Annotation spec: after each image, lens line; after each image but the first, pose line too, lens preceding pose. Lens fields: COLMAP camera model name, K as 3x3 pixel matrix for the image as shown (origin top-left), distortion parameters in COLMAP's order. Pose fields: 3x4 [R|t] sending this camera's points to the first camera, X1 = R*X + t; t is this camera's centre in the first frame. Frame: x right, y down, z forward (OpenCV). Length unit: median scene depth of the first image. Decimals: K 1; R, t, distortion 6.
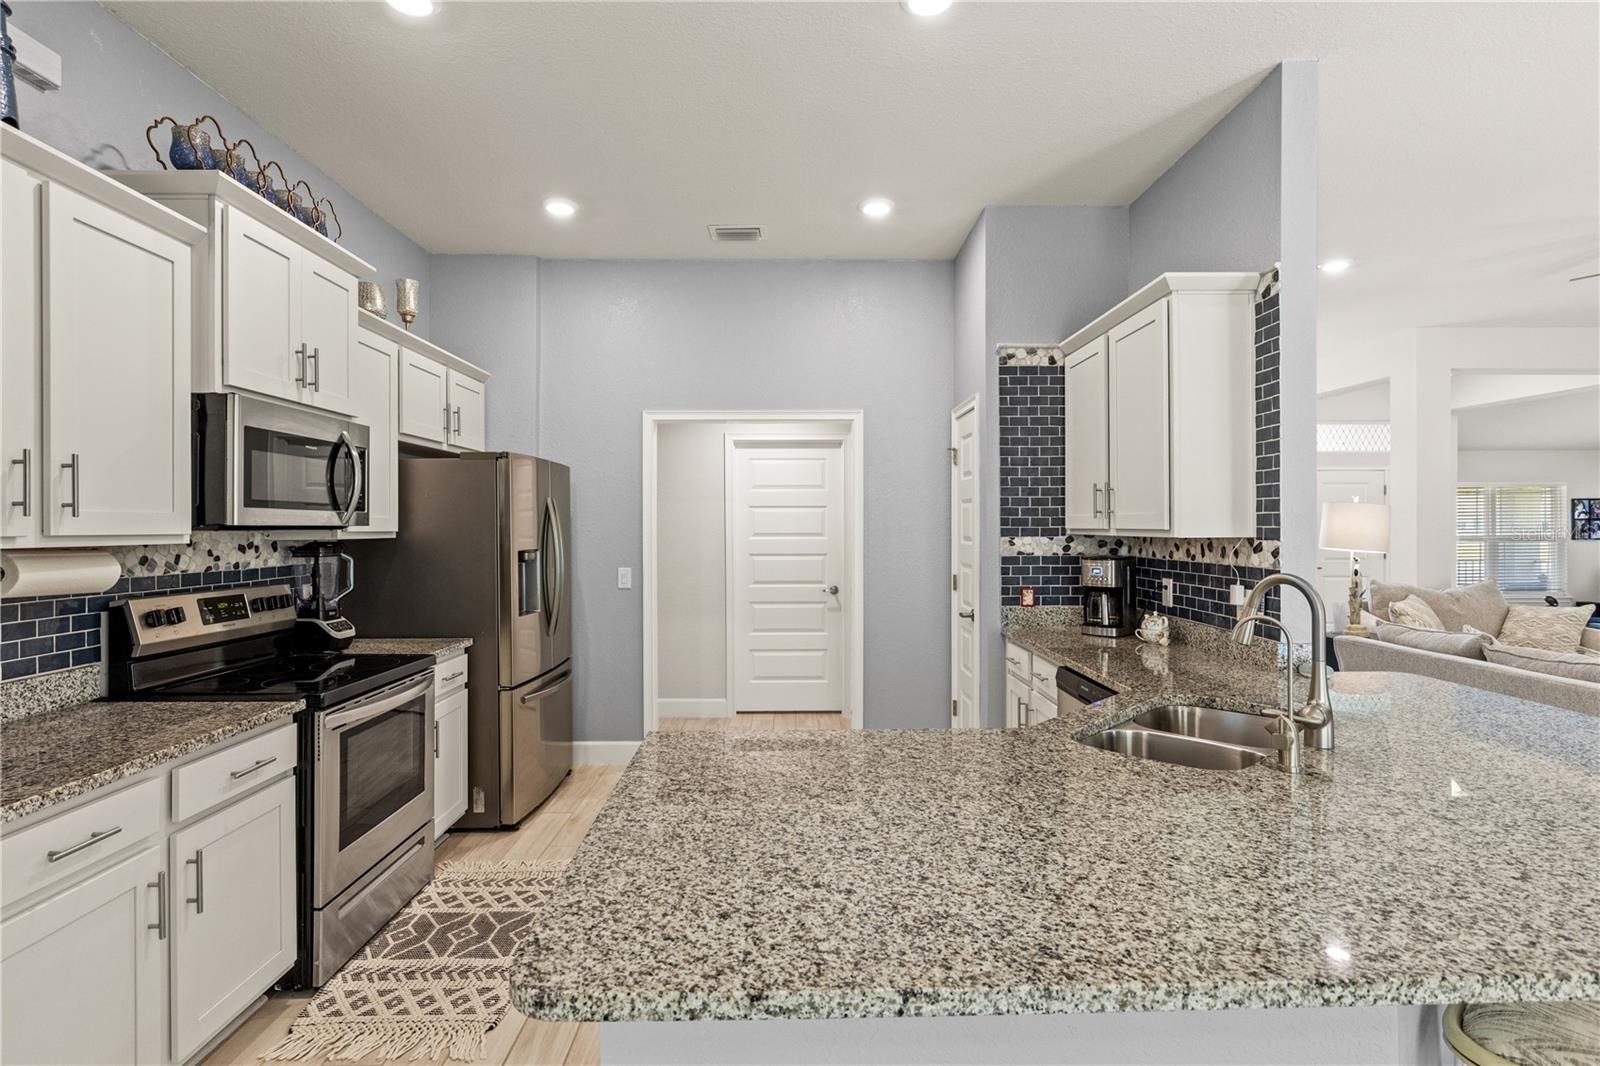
lens RADIAL K [[767.1, 0, 806.5], [0, 767.1, 531.1], [0, 0, 1]] dist [-0.015470, 0.000041]
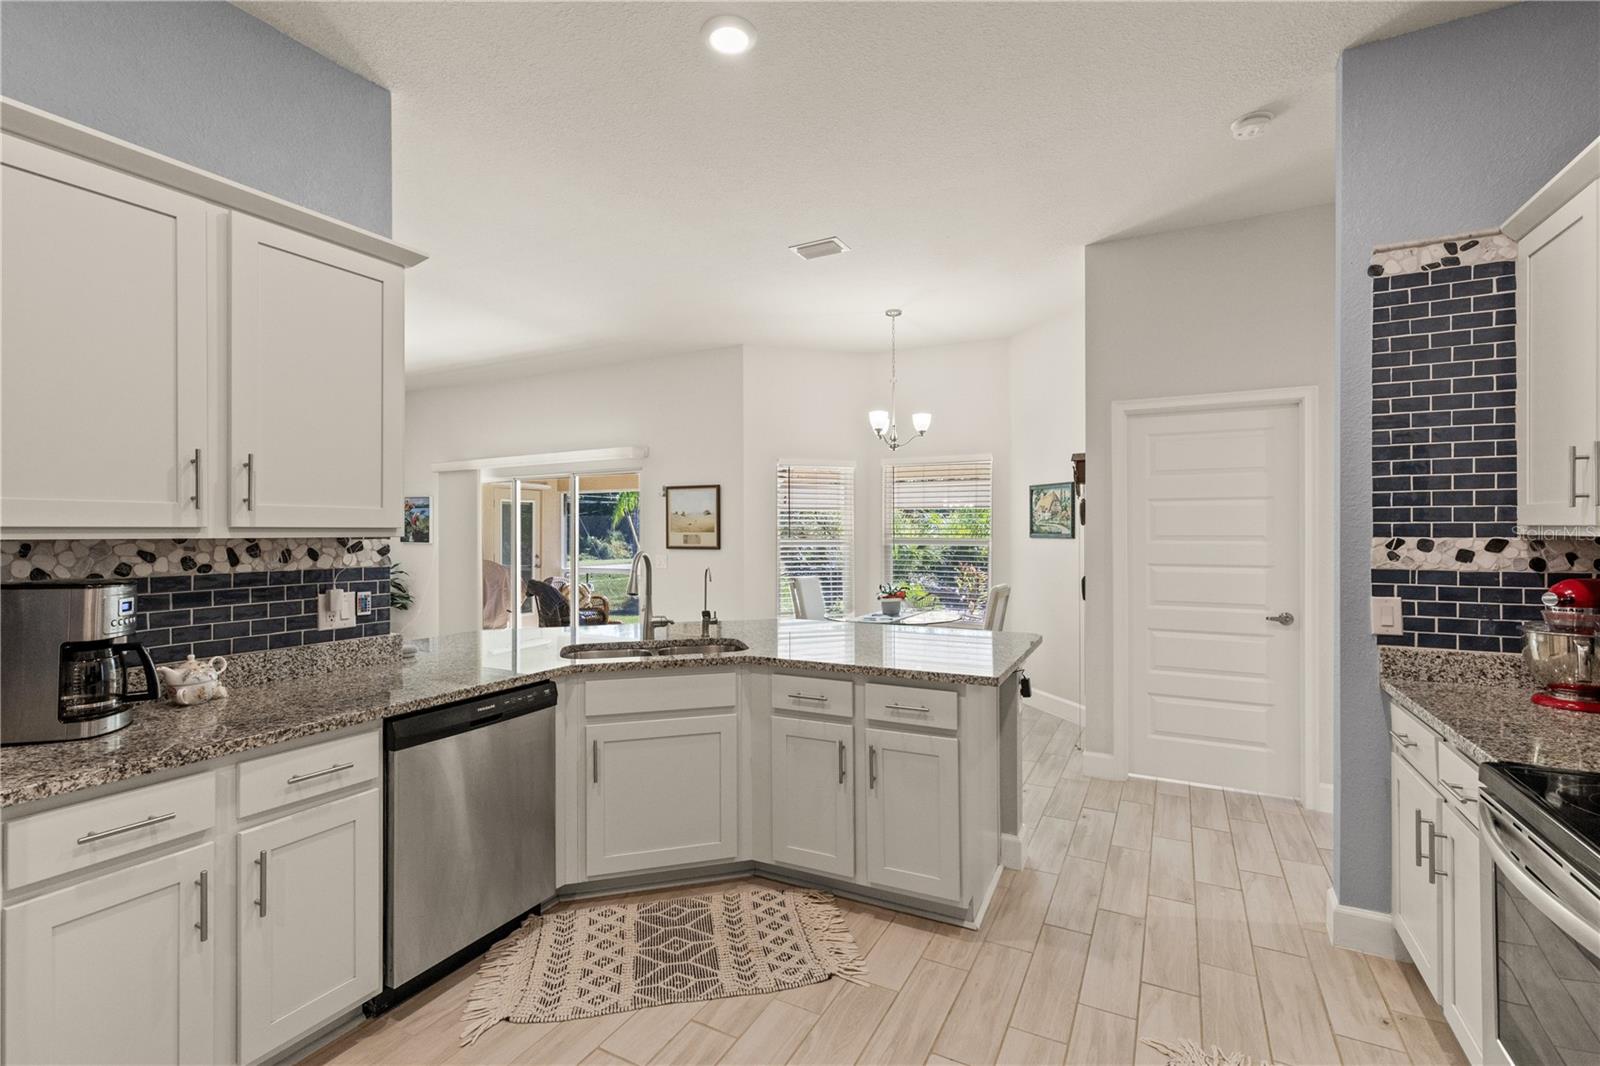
lens RADIAL K [[727.9, 0, 794.5], [0, 727.9, 525.4], [0, 0, 1]] dist [0.009333, -0.003965]
pose [[-0.874583, 0.007220, 0.484821, -0.268831], [0.007038, 0.999973, -0.002196, 0.000085], [-0.484824, 0.001492, -0.874610, 1.185727]]
